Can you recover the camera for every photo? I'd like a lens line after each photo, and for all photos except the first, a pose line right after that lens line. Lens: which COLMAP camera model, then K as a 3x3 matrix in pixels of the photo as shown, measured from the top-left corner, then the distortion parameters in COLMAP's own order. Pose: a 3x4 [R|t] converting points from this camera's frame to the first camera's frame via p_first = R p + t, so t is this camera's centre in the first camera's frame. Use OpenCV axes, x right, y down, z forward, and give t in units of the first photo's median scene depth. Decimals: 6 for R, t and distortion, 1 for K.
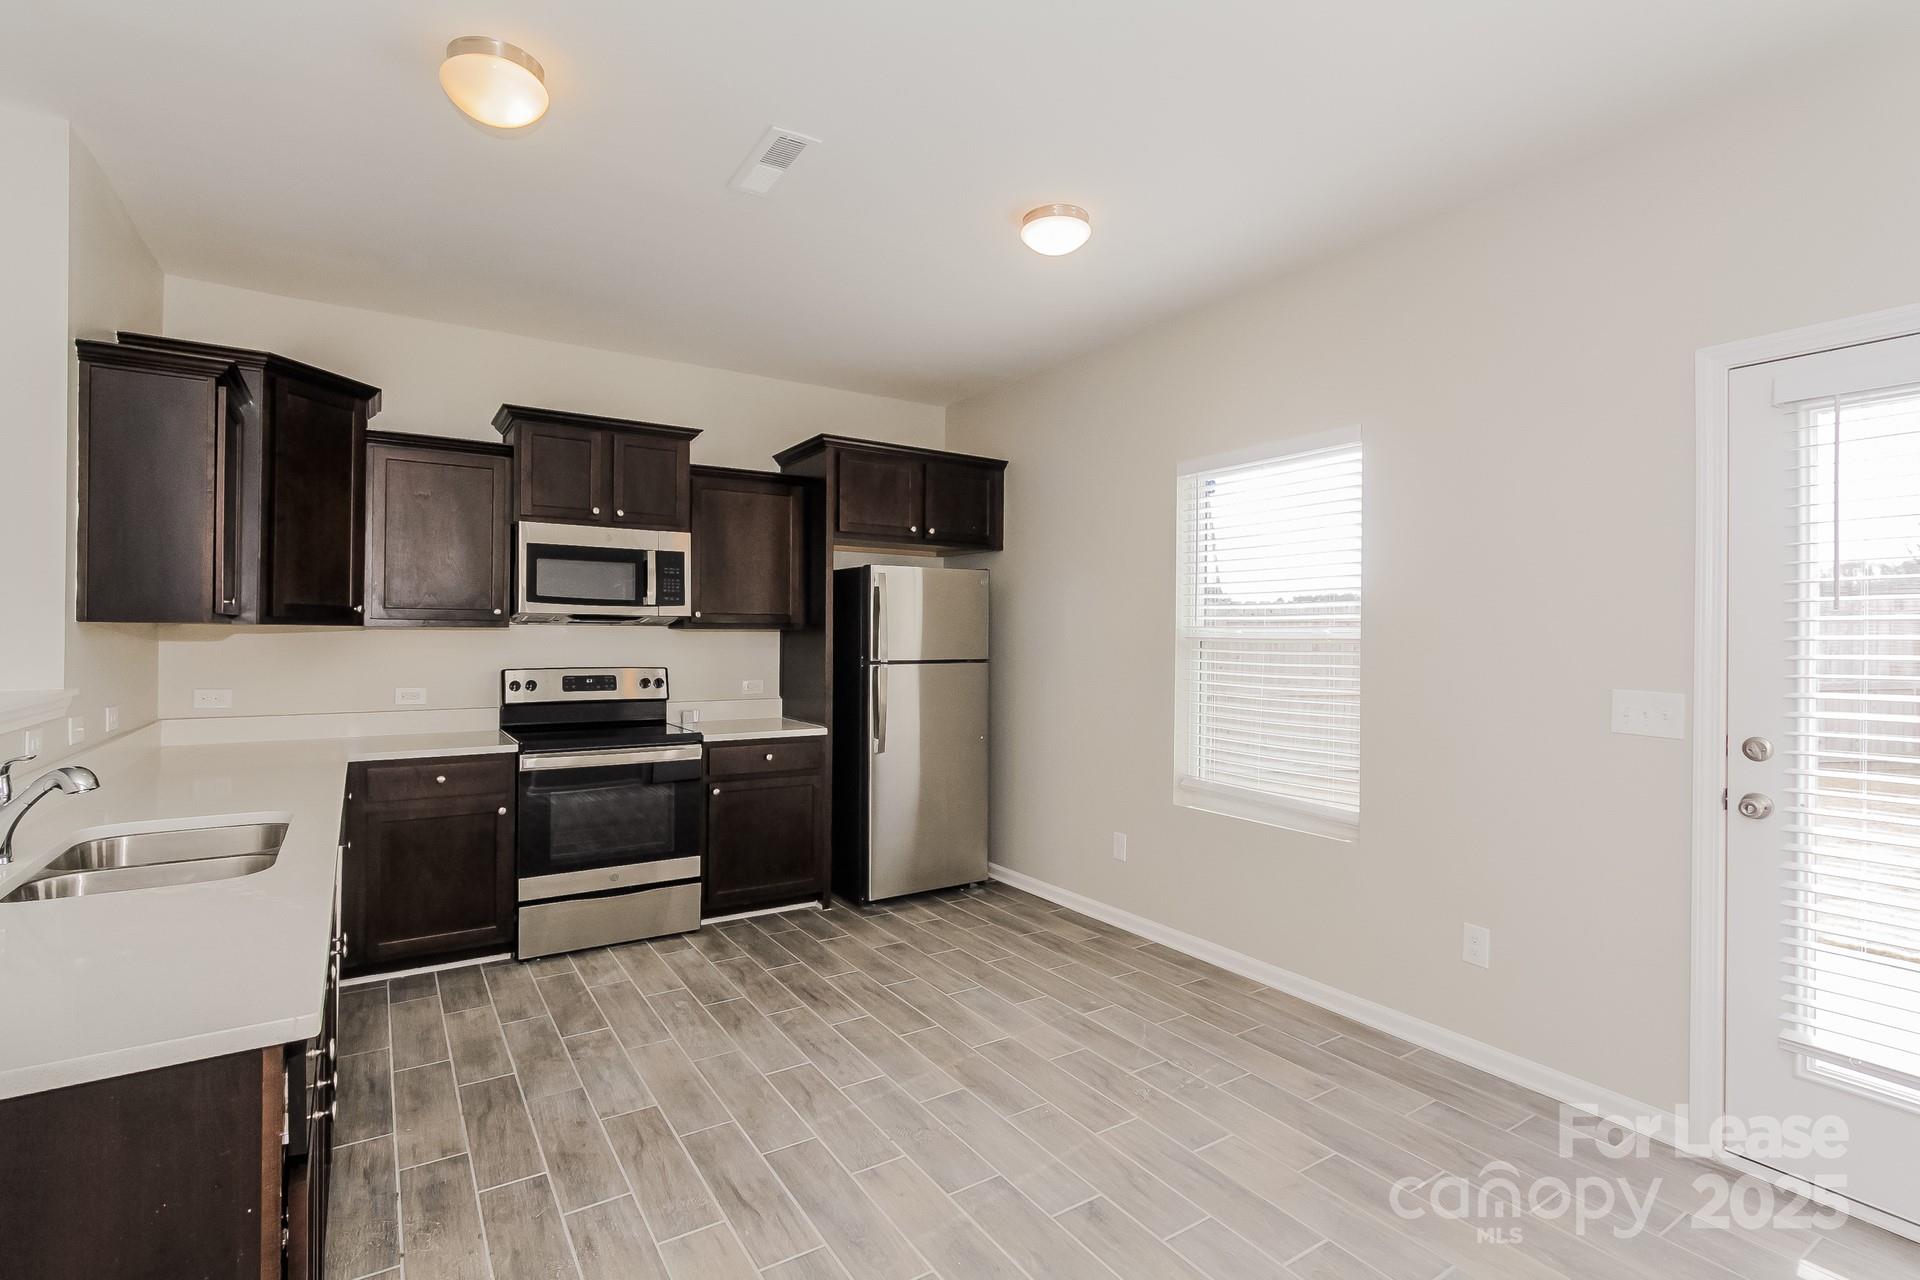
lens RADIAL K [[899.8, 0, 957.7], [0, 899.8, 629.6], [0, 0, 1]] dist [-0.004497, -0.000106]
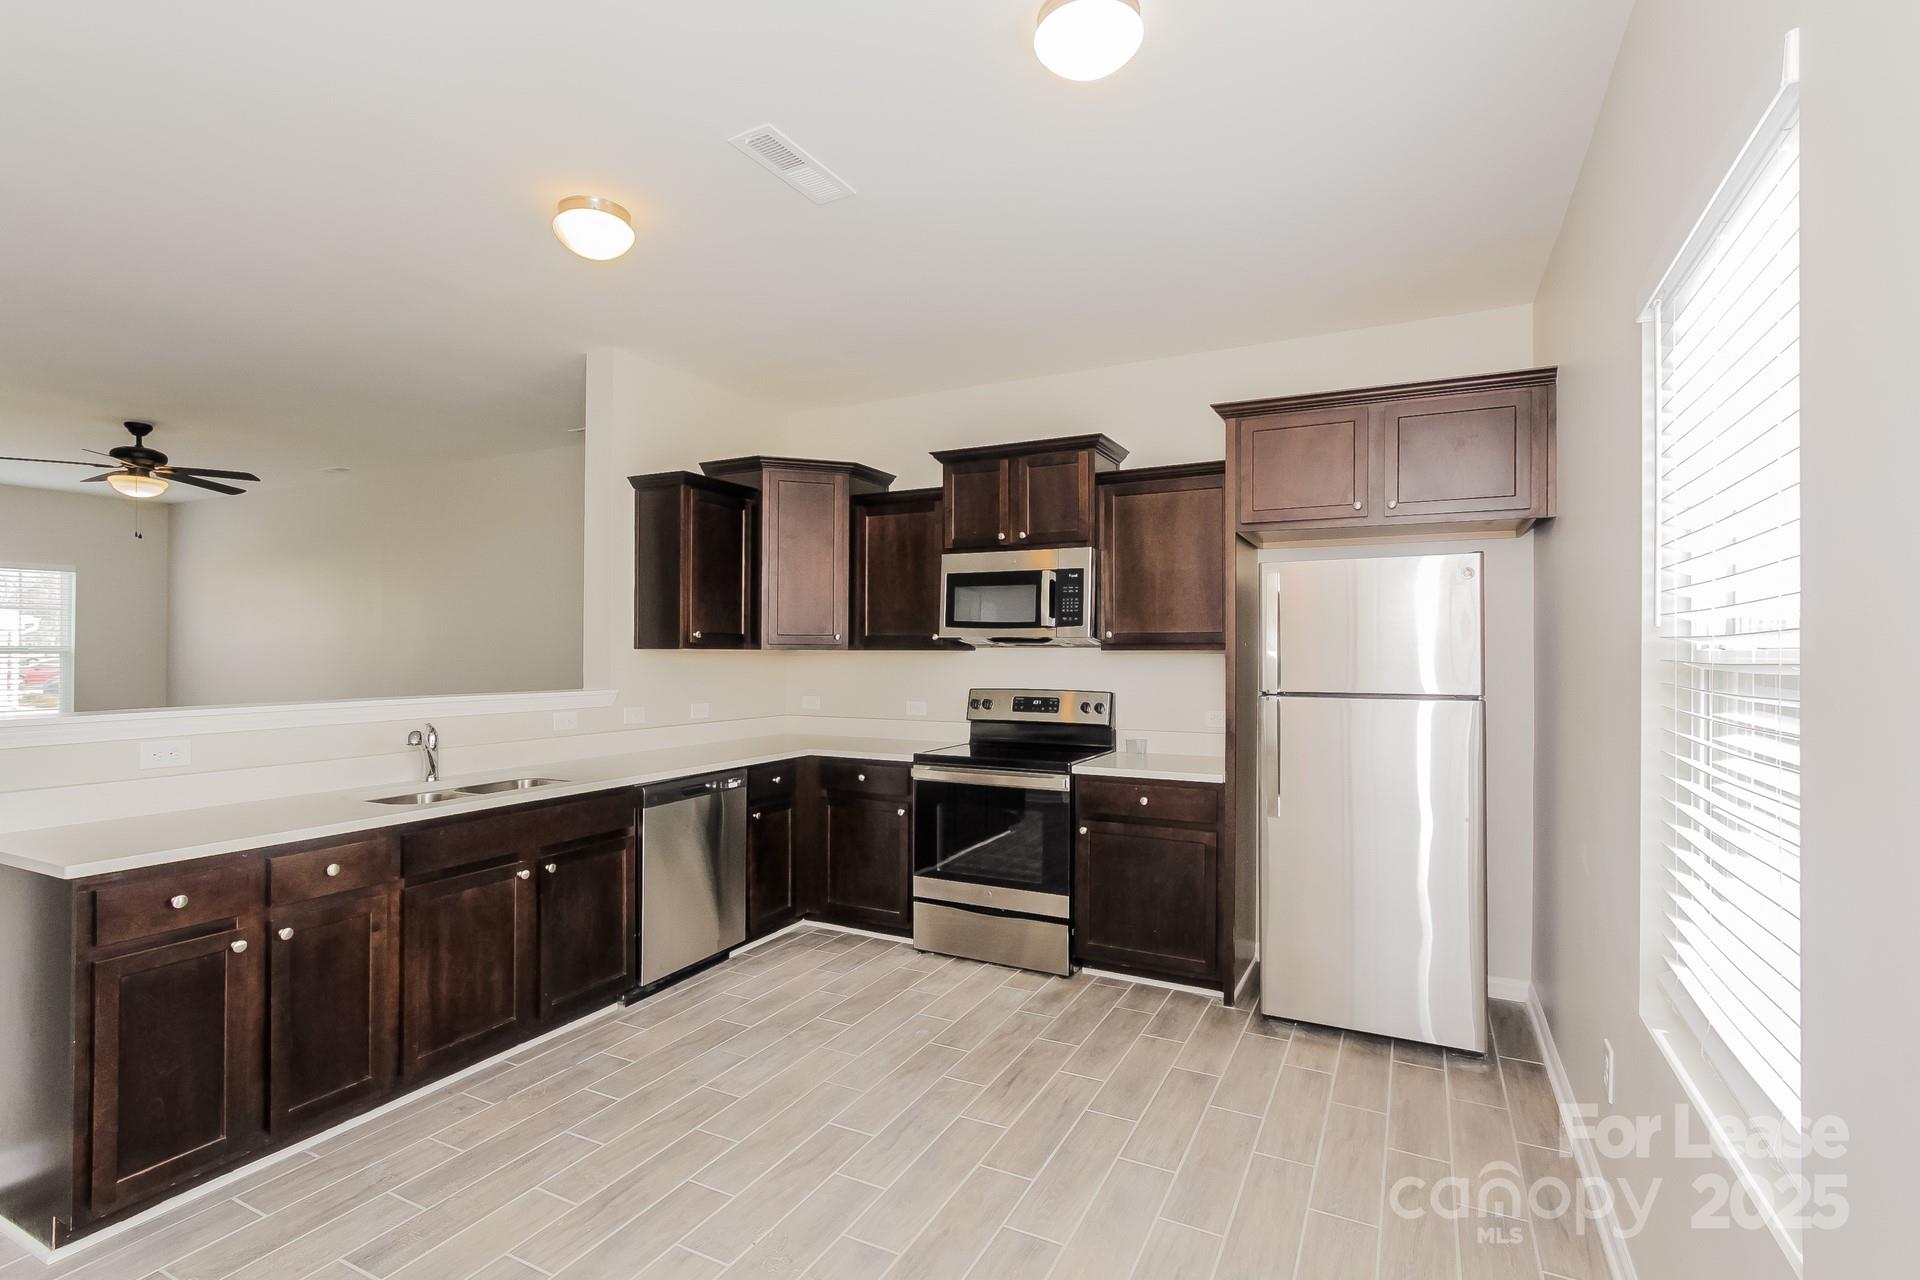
lens RADIAL K [[896.3, 0, 956.3], [0, 896.3, 650.3], [0, 0, 1]] dist [-0.003943, -0.000058]
pose [[0.492950, -0.009361, -0.870007, 0.460102], [0.005640, 0.999955, -0.007564, 0.005365], [0.870039, -0.001178, 0.492981, 0.447826]]
